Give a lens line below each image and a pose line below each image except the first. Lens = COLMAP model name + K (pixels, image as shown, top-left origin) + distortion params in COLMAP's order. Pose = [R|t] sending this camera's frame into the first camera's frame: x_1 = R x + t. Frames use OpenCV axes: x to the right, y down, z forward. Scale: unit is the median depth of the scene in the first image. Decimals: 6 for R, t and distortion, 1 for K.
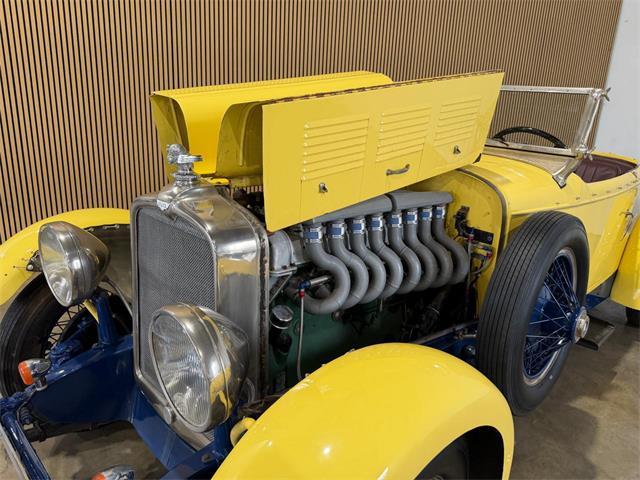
lens RADIAL K [[445.1, 0, 317.3], [0, 445.1, 240.9], [0, 0, 1]] dist [0.003747, -0.006168]
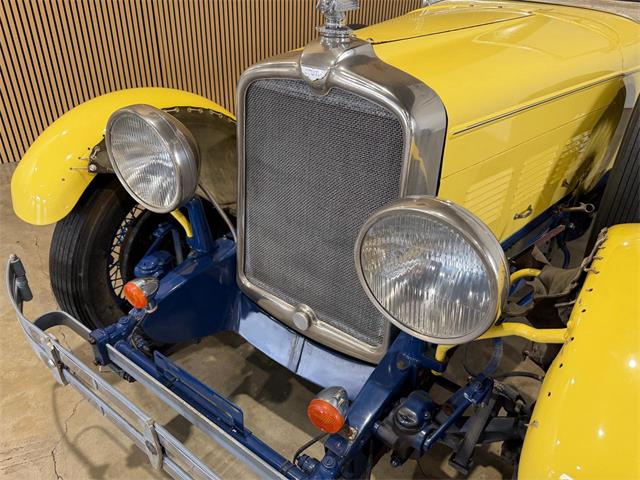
lens RADIAL K [[445.1, 0, 317.3], [0, 445.1, 240.9], [0, 0, 1]] dist [0.003747, -0.006168]
pose [[0.988945, -0.084655, 0.121739, -0.374078], [0.050745, 0.964656, 0.258580, 0.000363], [-0.139327, -0.249544, 0.958288, 0.163792]]
